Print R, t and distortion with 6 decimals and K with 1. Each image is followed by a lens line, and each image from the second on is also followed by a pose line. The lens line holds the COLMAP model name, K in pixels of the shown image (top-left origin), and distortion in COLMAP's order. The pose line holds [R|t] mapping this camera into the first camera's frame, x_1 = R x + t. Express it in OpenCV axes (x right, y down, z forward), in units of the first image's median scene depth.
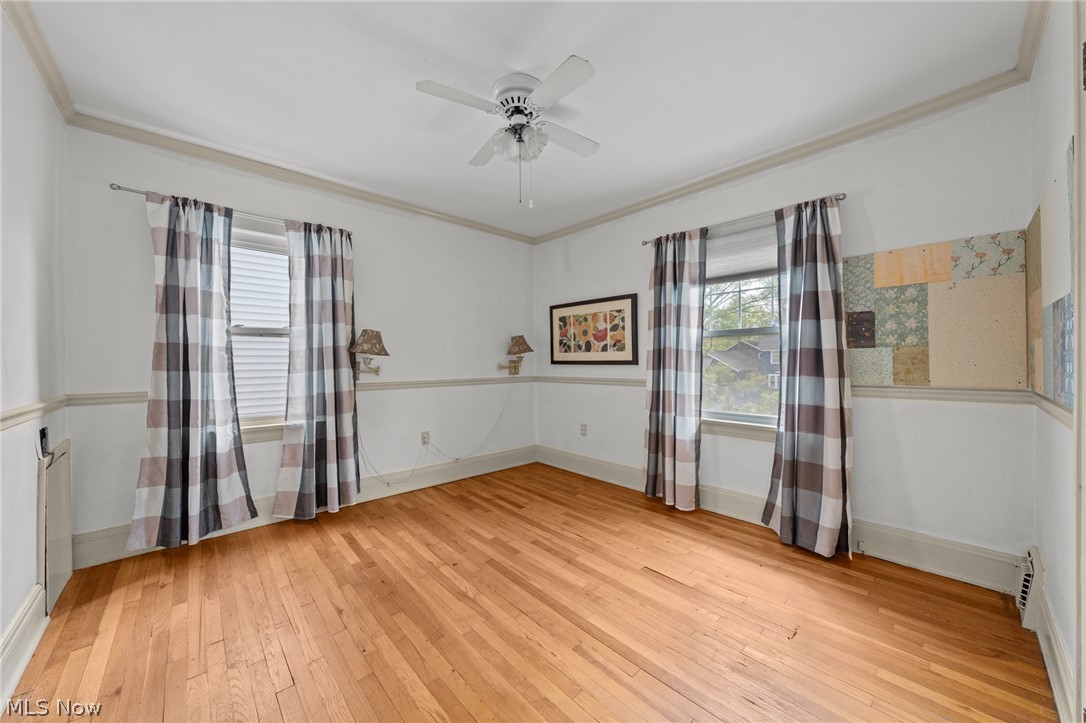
lens RADIAL K [[388.9, 0, 544.4], [0, 388.9, 360.1], [0, 0, 1]] dist [-0.002580, -0.000469]
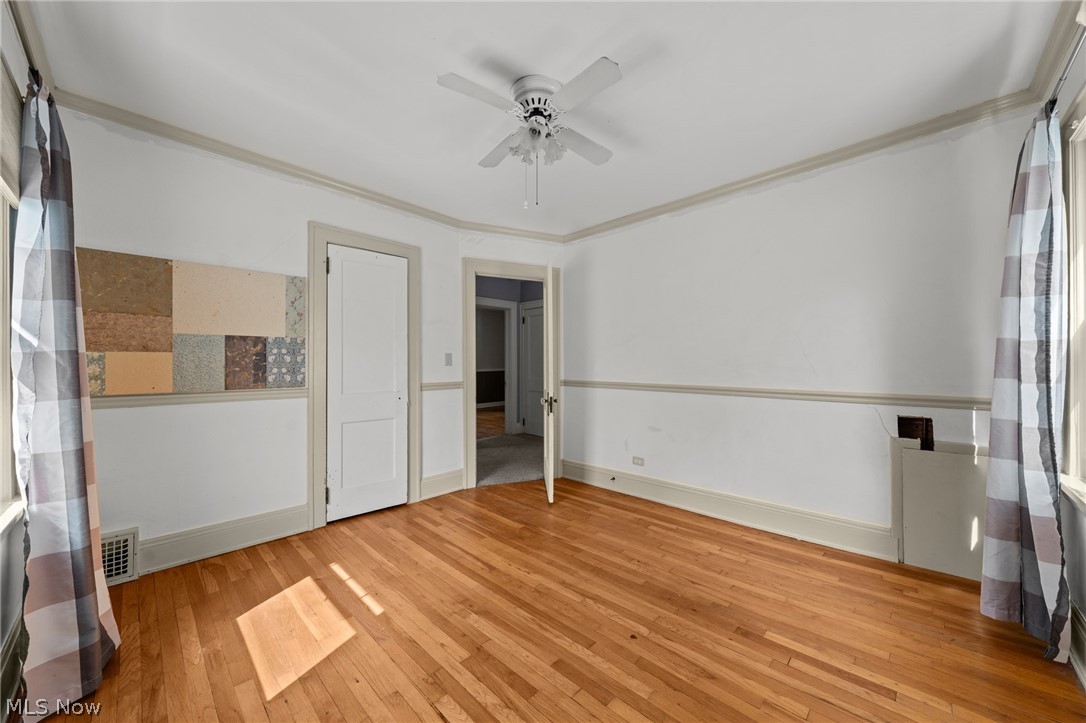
lens RADIAL K [[401.7, 0, 537.9], [0, 401.7, 365.1], [0, 0, 1]] dist [-0.000807, -0.000035]
pose [[-0.999050, 0.006682, -0.043065, -0.016950], [0.006724, 0.999977, -0.000831, 0.001093], [0.043059, -0.001119, -0.999072, 1.942407]]
